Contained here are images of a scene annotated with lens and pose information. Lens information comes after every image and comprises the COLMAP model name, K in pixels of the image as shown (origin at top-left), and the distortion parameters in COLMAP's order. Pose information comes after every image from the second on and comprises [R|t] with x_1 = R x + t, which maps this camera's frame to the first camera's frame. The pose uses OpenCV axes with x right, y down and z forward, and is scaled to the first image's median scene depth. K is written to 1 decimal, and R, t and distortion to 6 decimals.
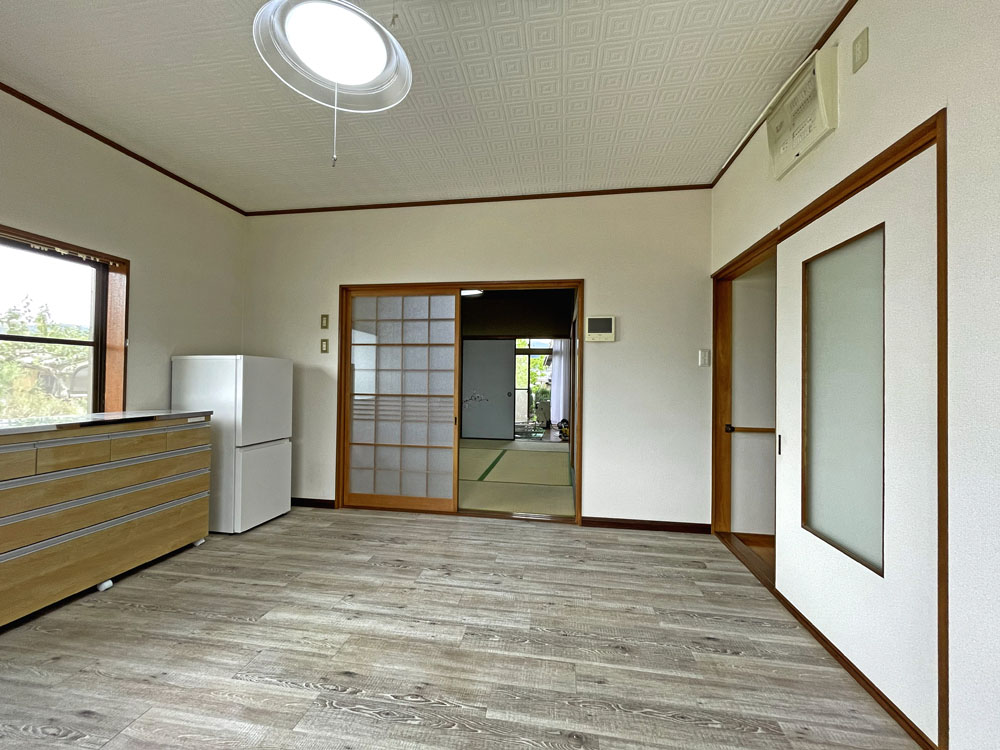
lens RADIAL K [[397.0, 0, 500.0], [0, 397.0, 375.0], [0, 0, 1]] dist [0.012648, -0.000001]
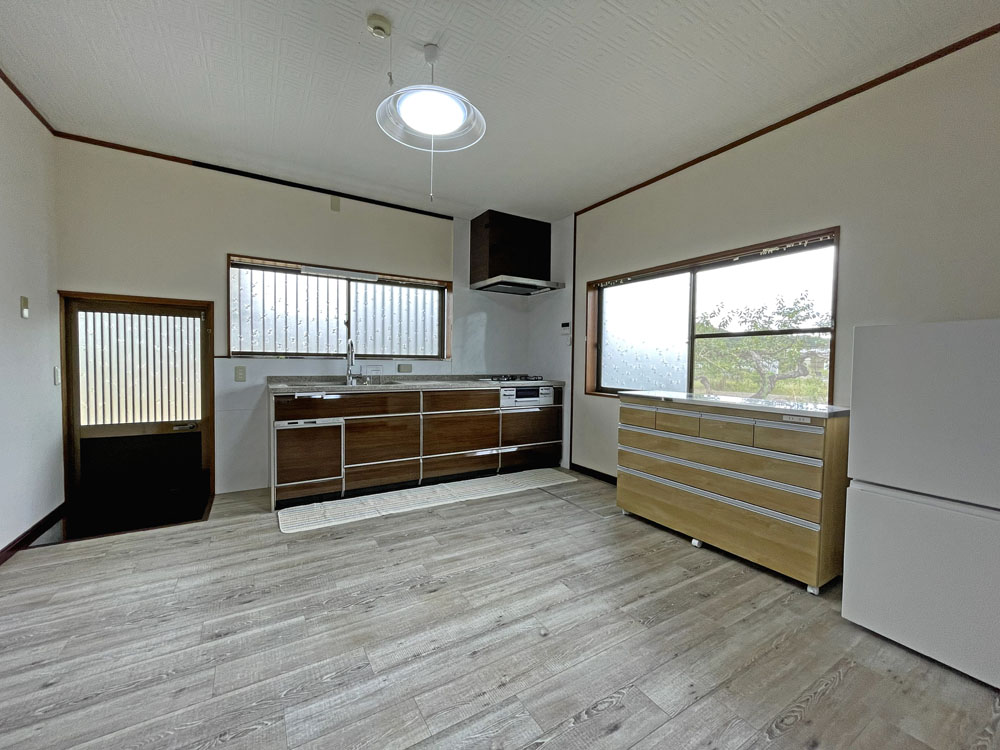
lens RADIAL K [[407.3, 0, 497.6], [0, 407.3, 373.3], [0, 0, 1]] dist [-0.000084, 0.000065]
pose [[-0.765120, -0.003559, -0.643878, 0.239861], [-0.016728, 0.999757, 0.014352, 0.031443], [0.643670, 0.021752, -0.764994, 1.713825]]
